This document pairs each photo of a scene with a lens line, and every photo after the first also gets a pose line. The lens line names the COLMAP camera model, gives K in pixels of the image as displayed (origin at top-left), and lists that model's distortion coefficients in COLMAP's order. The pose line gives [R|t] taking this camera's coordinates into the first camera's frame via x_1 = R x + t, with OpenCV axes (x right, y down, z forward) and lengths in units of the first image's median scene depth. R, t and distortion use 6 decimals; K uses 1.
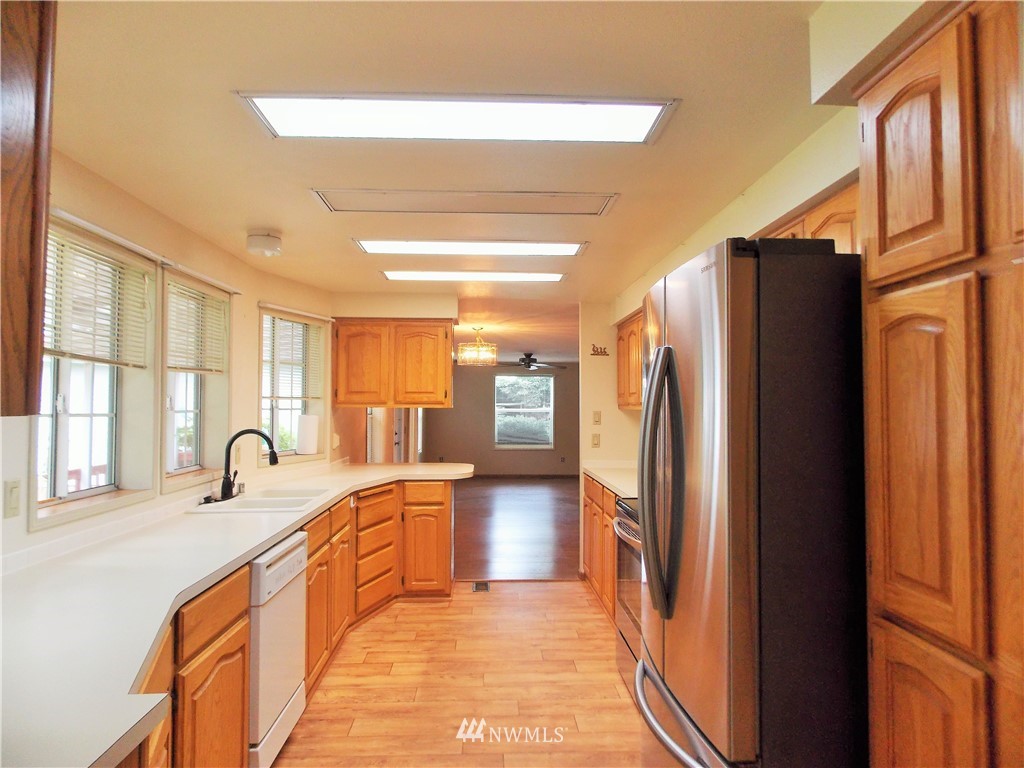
lens RADIAL K [[682.2, 0, 514.1], [0, 682.2, 385.3], [0, 0, 1]] dist [0.008184, 0.003289]
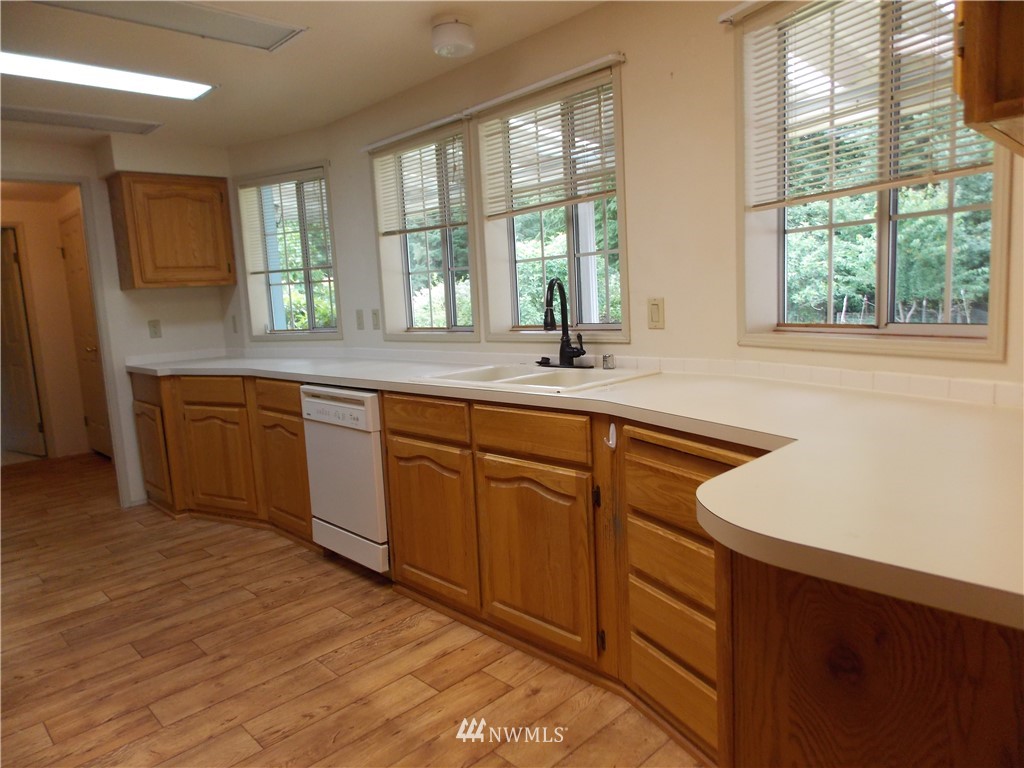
lens RADIAL K [[682.2, 0, 516.9], [0, 682.2, 379.0], [0, 0, 1]] dist [0.008184, 0.003289]
pose [[-0.748771, 0.116689, -0.652477, 0.127960], [0.072798, 0.992904, 0.094030, 0.103700], [0.658820, 0.022908, -0.751952, 1.586325]]
